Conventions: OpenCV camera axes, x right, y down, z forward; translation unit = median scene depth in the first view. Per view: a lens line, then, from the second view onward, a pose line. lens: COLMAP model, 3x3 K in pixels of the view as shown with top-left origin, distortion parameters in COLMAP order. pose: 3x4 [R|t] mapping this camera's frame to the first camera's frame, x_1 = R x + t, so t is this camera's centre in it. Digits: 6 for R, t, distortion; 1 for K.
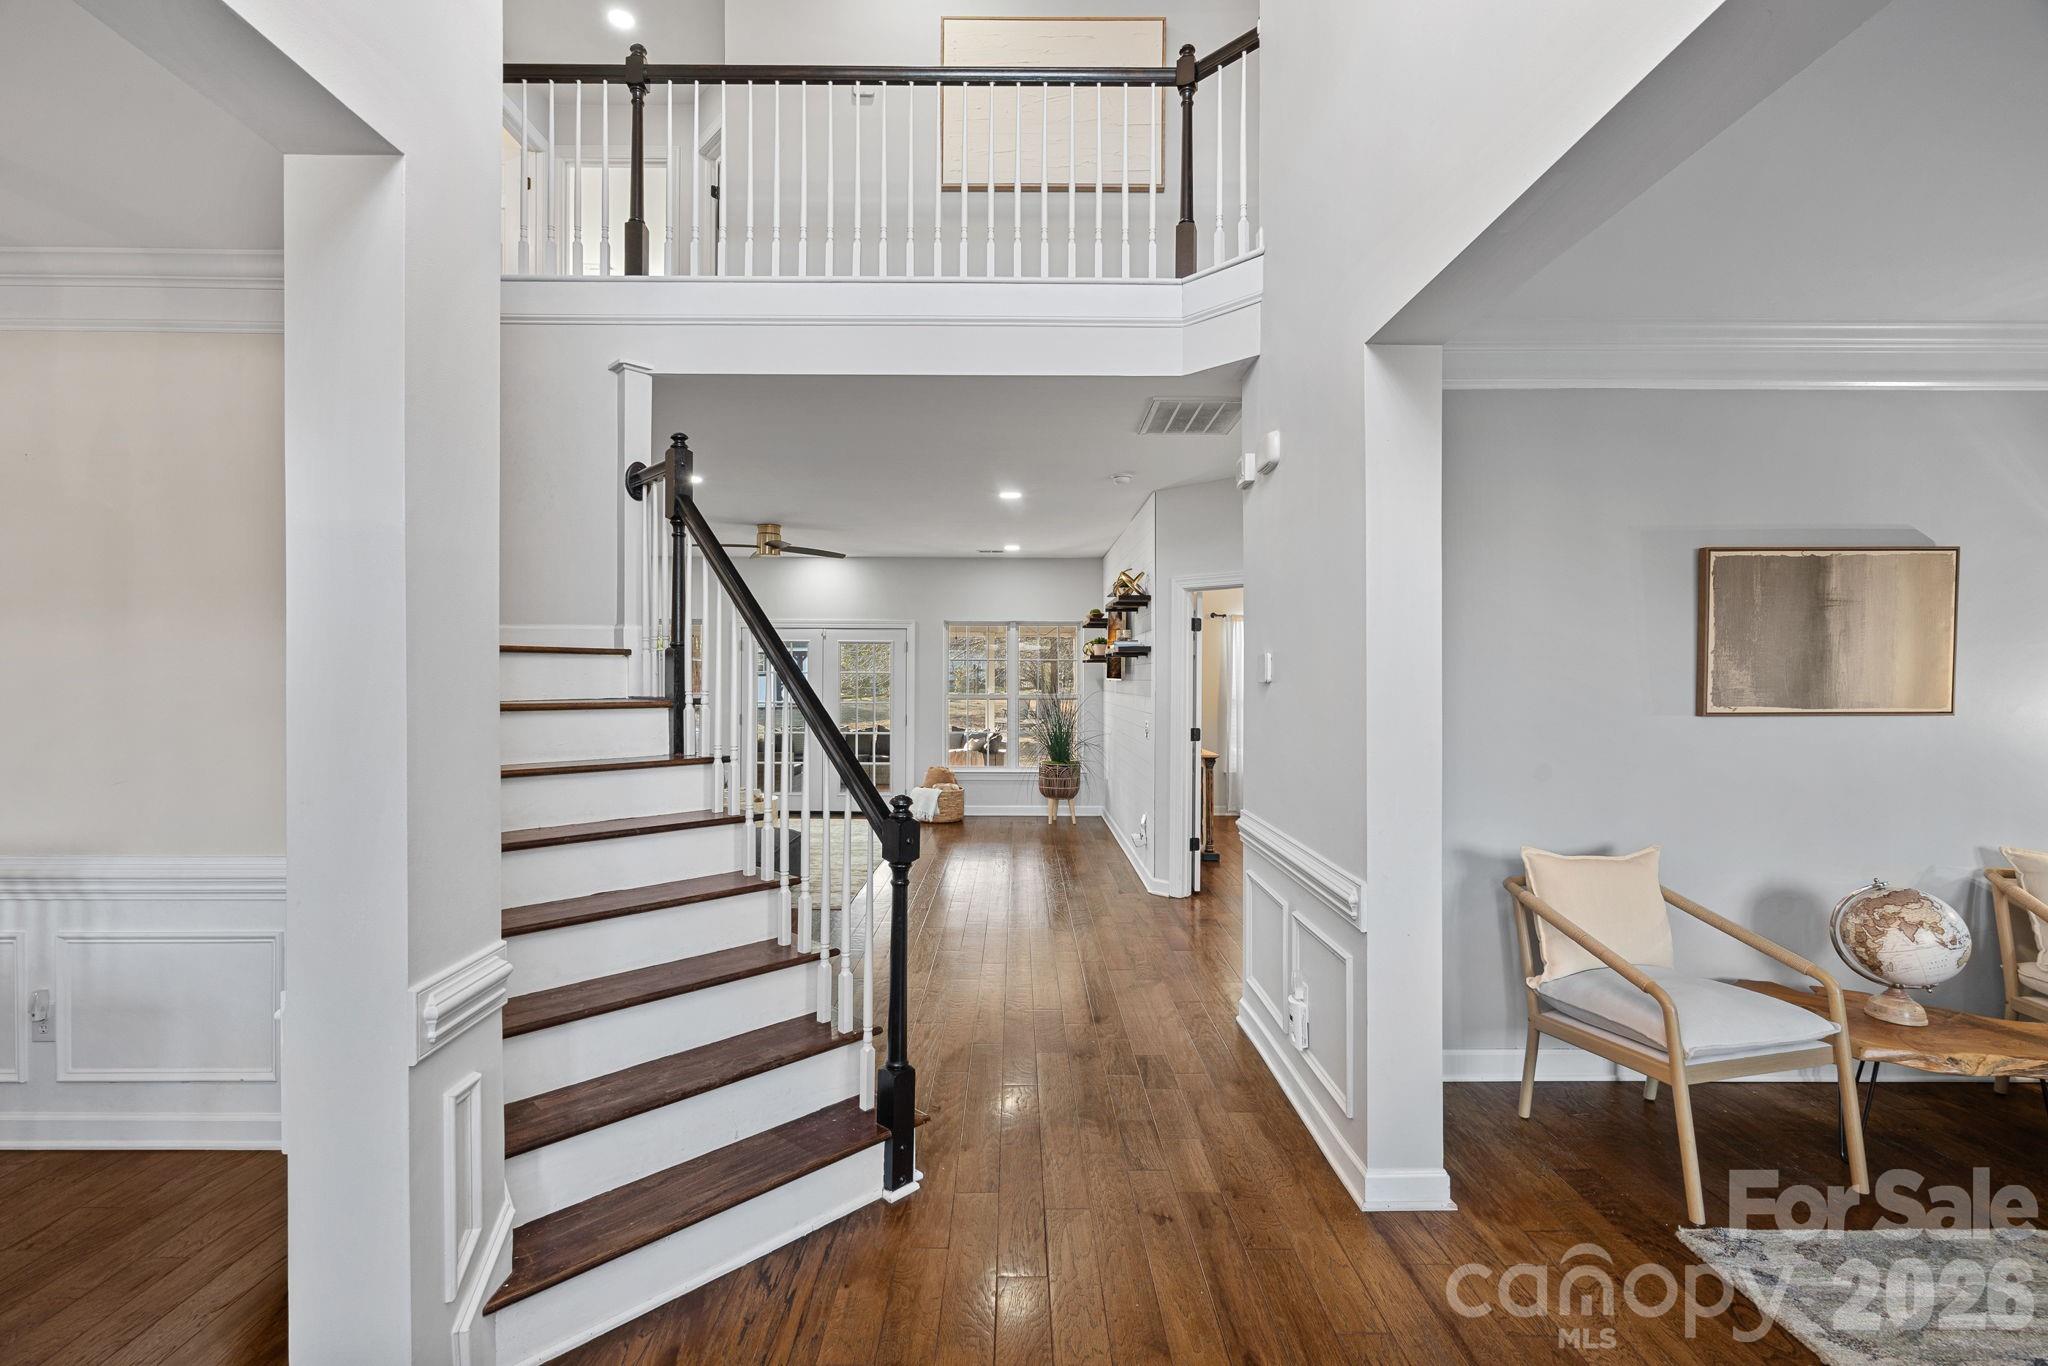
lens RADIAL K [[947.2, 0, 1022.4], [0, 947.2, 681.7], [0, 0, 1]] dist [0.001663, 0.000782]
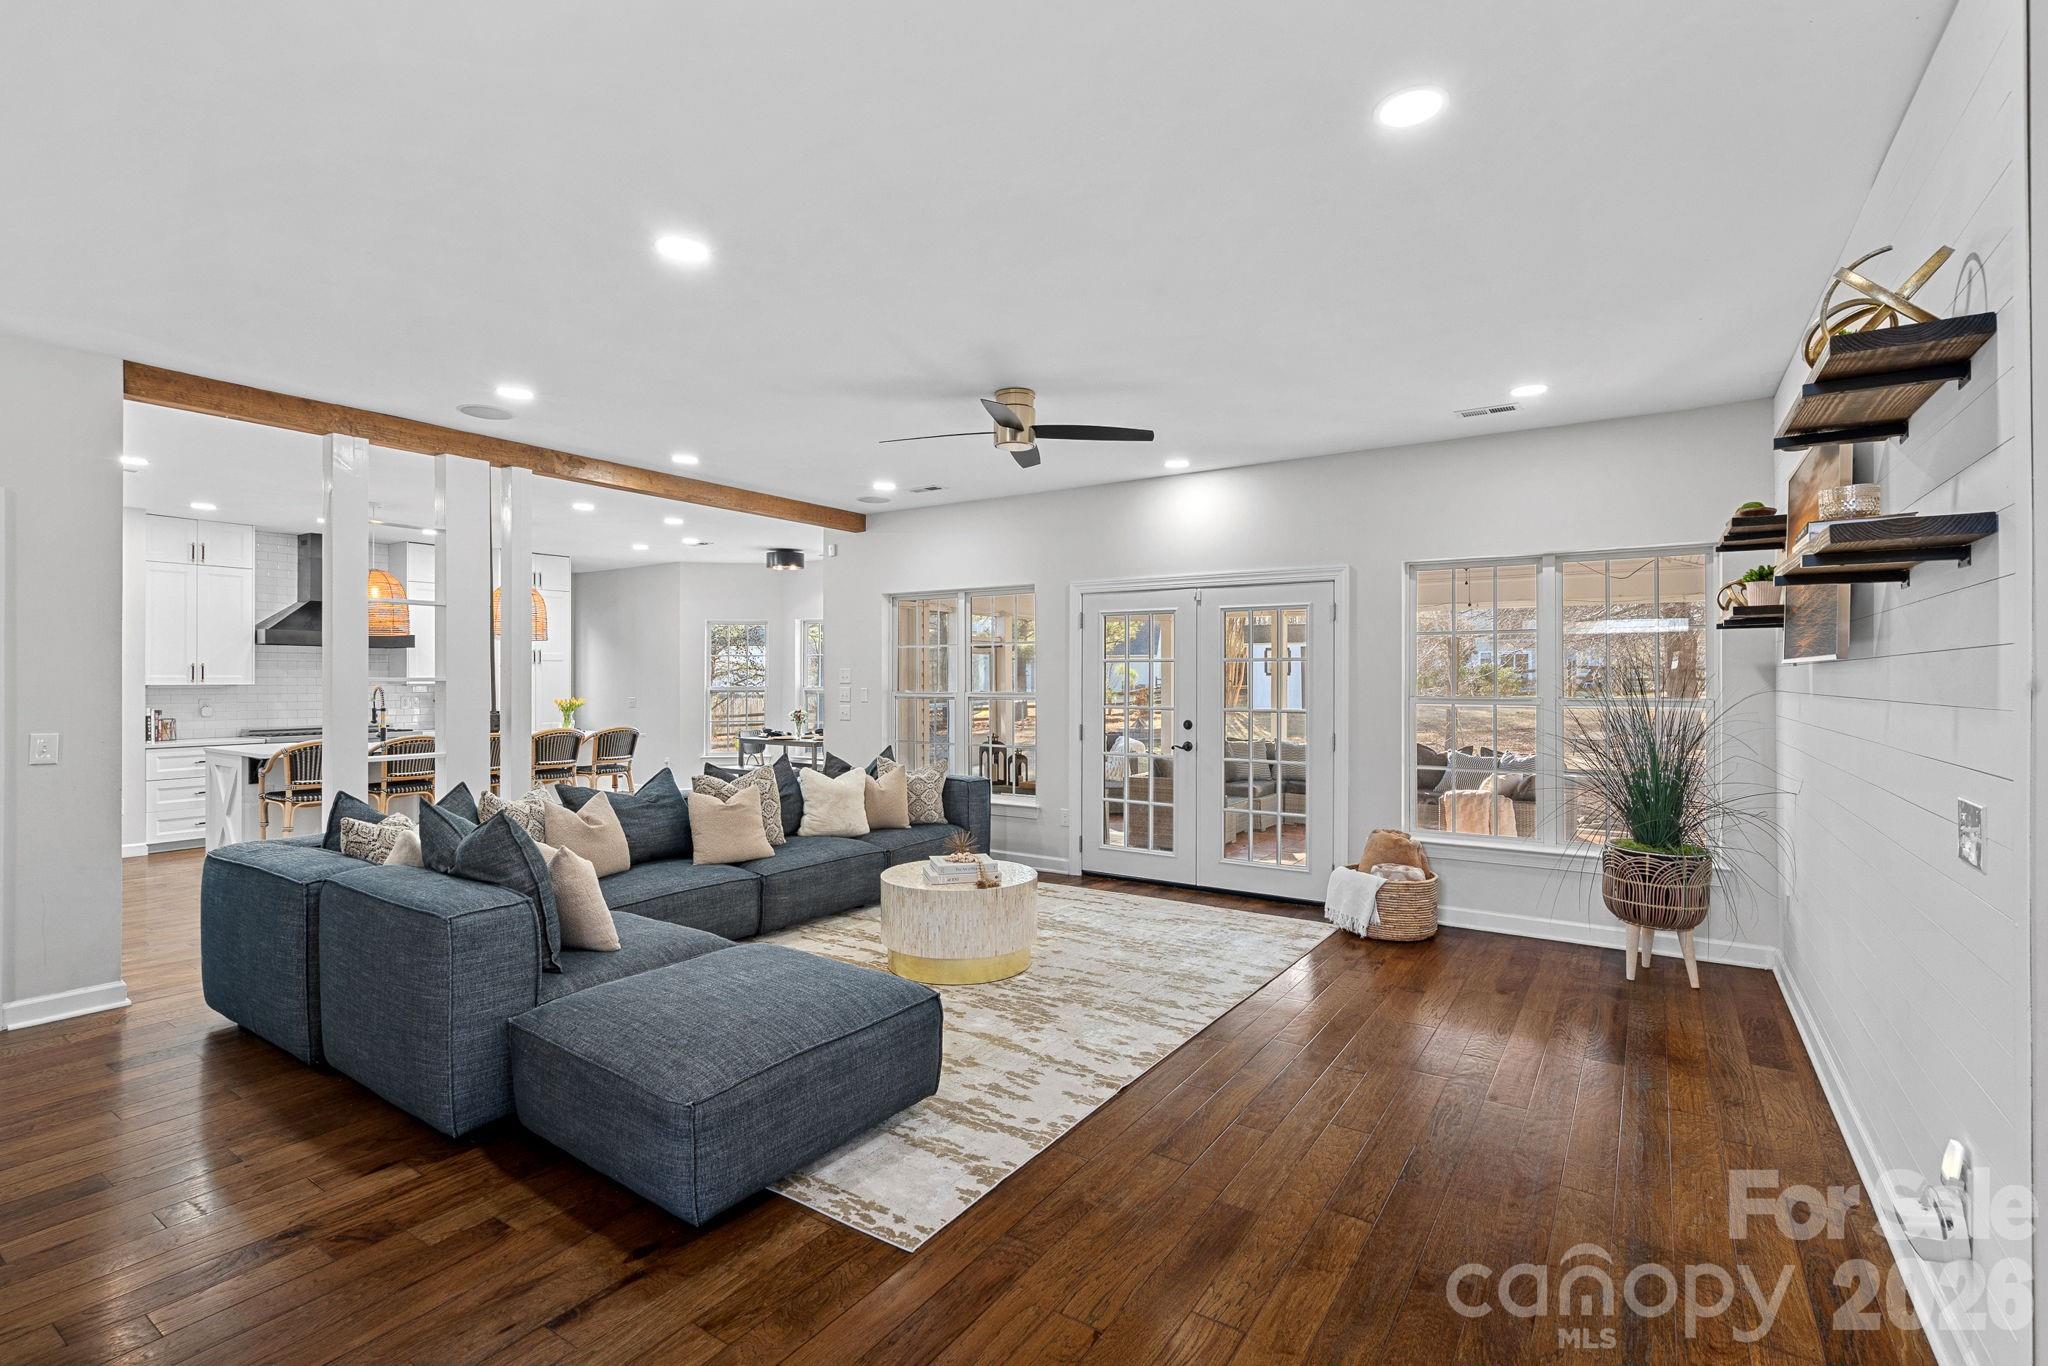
lens RADIAL K [[947.2, 0, 1032.1], [0, 947.2, 675.1], [0, 0, 1]] dist [0.001663, 0.000782]
pose [[0.832552, -0.002346, -0.553942, 0.045036], [-0.002446, 0.999966, -0.007912, 0.006285], [0.553942, 0.007942, 0.832518, 0.471351]]
